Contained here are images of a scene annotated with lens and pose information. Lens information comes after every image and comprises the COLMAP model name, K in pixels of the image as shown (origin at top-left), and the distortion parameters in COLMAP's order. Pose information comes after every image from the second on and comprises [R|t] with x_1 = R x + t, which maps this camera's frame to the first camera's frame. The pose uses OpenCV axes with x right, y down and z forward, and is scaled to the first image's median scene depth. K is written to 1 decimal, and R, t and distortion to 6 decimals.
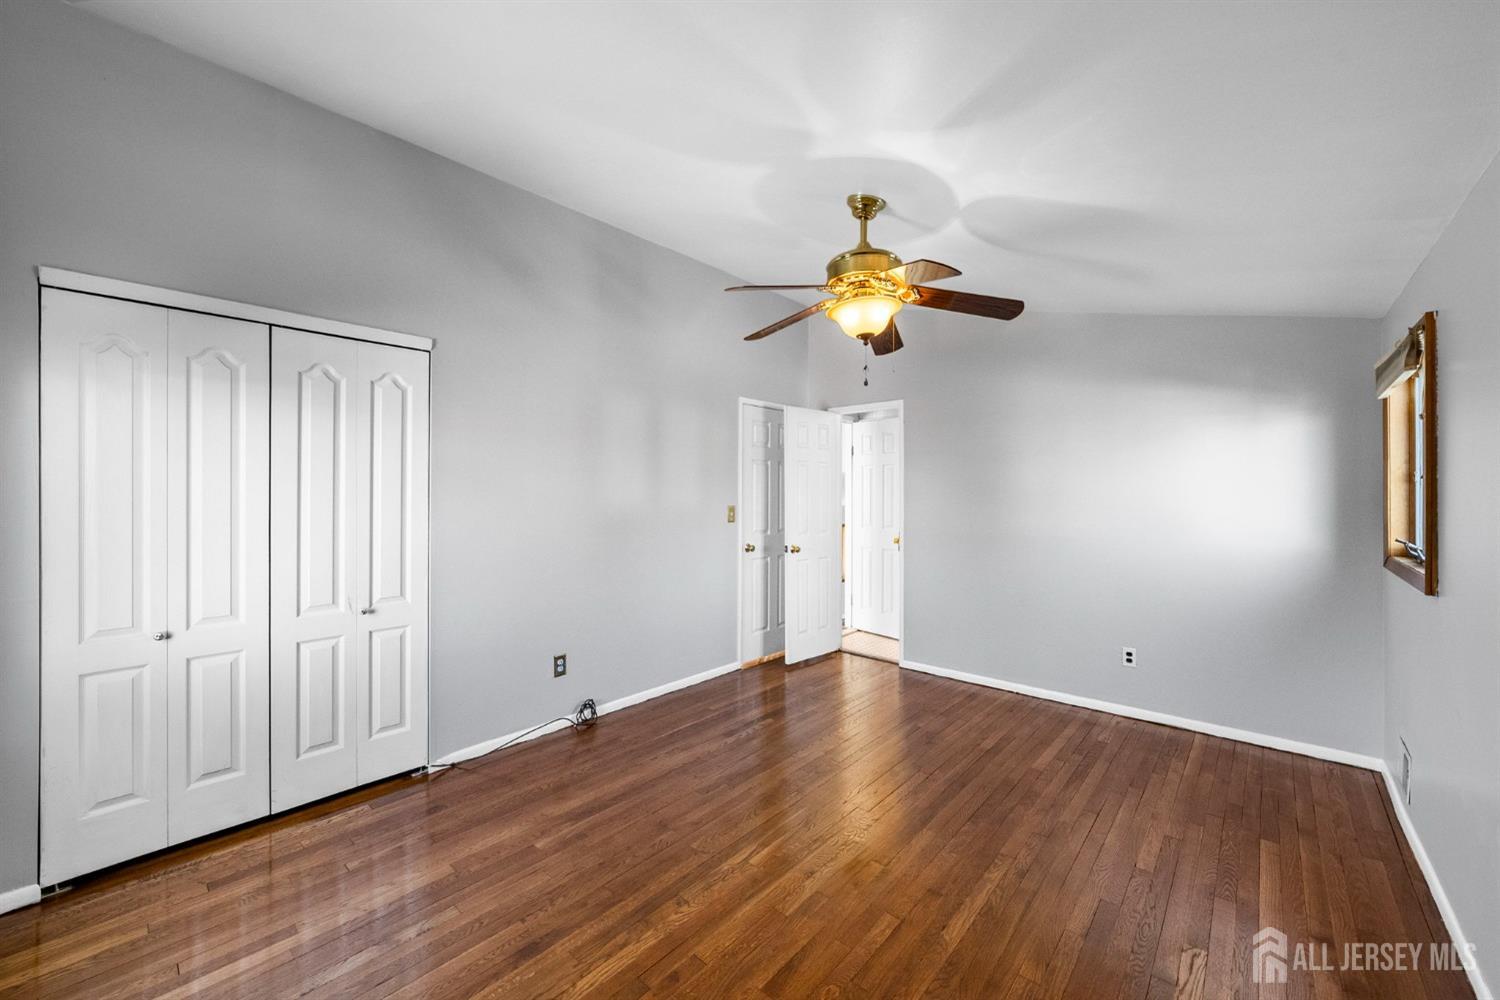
lens RADIAL K [[558.7, 0, 749.9], [0, 558.7, 496.2], [0, 0, 1]] dist [0.000978, -0.000163]
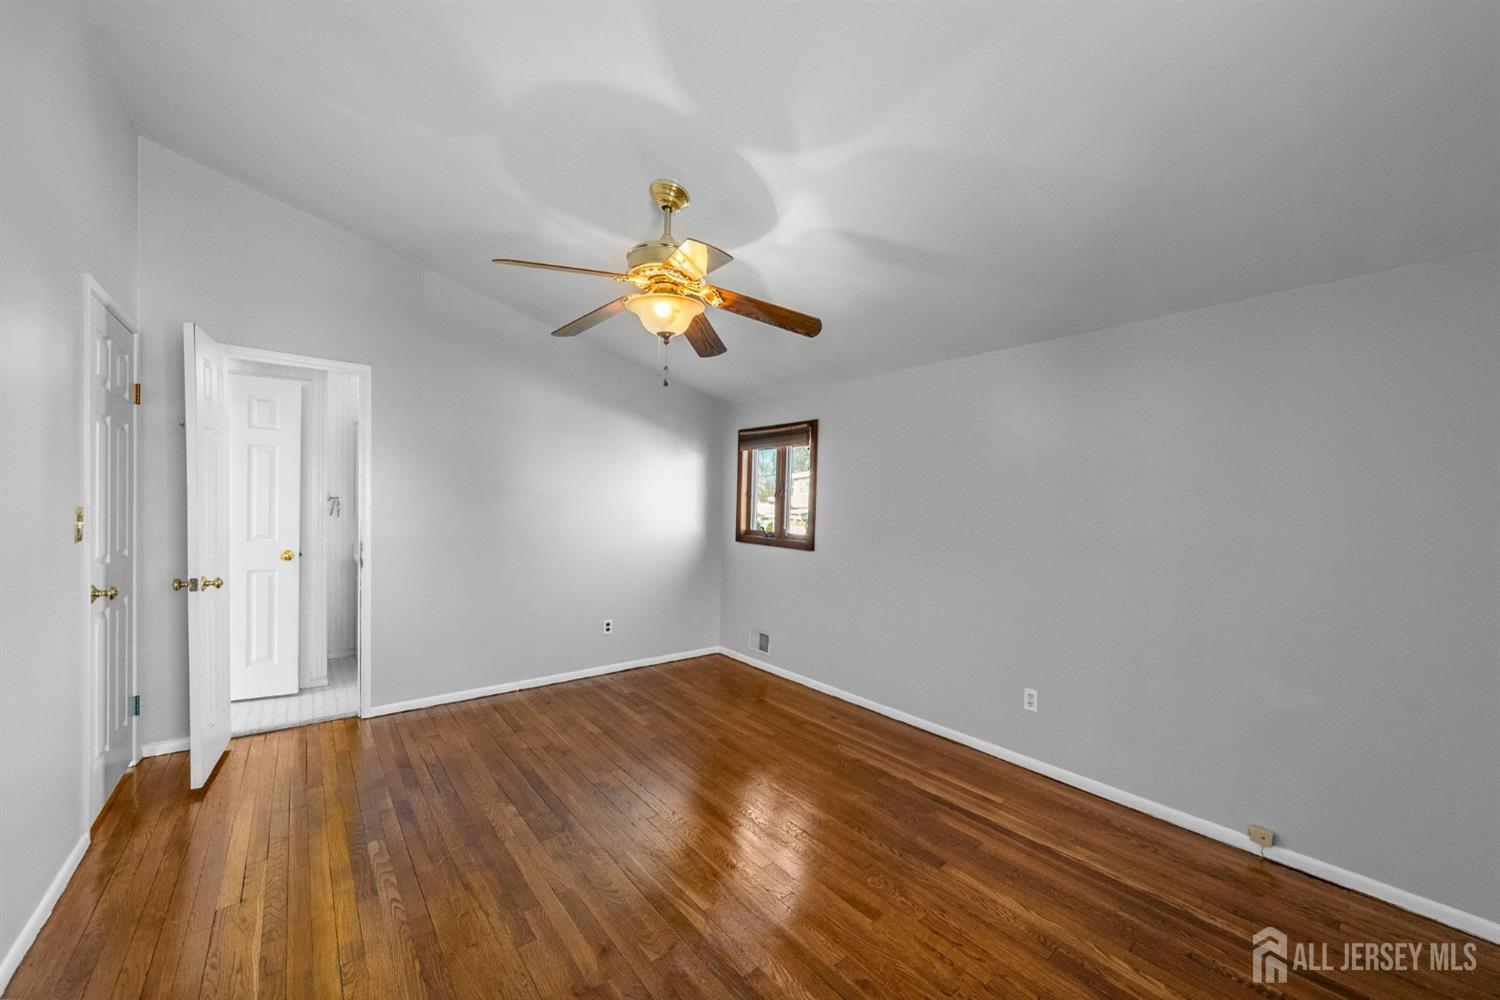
lens RADIAL K [[558.7, 0, 744.5], [0, 558.7, 509.1], [0, 0, 1]] dist [0.000978, -0.000163]
pose [[0.157962, -0.000537, 0.987445, -0.585469], [-0.022157, 0.999746, 0.004088, 0.007076], [-0.987197, -0.022524, 0.157910, 0.543141]]
